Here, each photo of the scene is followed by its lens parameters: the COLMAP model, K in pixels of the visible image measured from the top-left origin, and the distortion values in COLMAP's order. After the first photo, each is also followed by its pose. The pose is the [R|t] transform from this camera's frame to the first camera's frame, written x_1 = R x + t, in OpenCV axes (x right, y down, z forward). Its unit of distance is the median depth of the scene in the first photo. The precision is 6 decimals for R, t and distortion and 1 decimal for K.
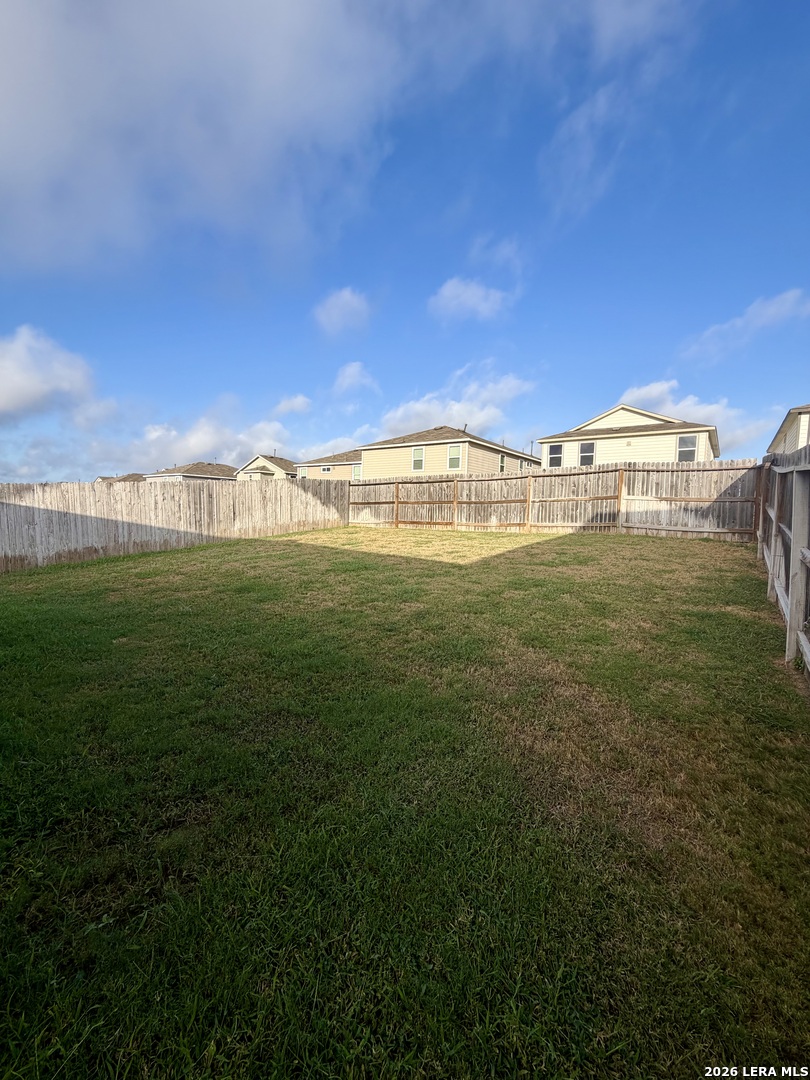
lens RADIAL K [[431.2, 0, 404.6], [0, 431.2, 535.8], [0, 0, 1]] dist [-0.001018, 0.000718]
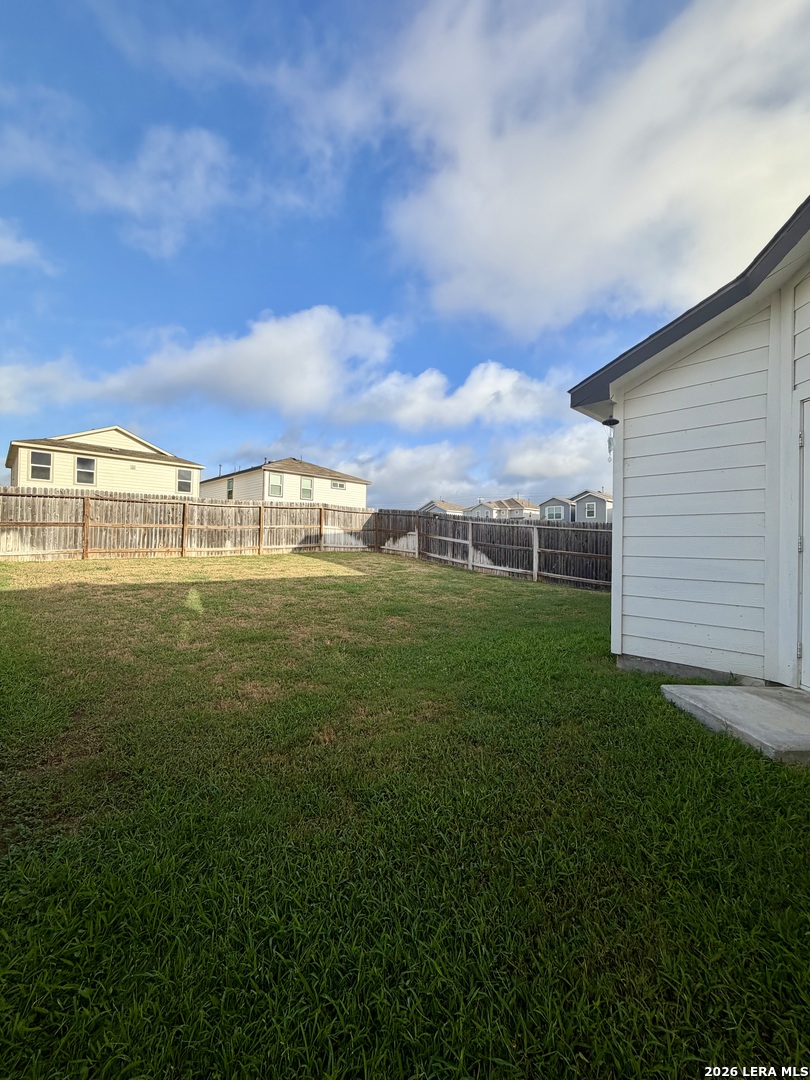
lens RADIAL K [[431.2, 0, 404.6], [0, 431.2, 535.8], [0, 0, 1]] dist [-0.001018, 0.000718]
pose [[0.146006, -0.008097, 0.989251, -0.762223], [0.050197, 0.998739, 0.000766, -0.037140], [-0.988009, 0.049545, 0.146229, 0.420411]]
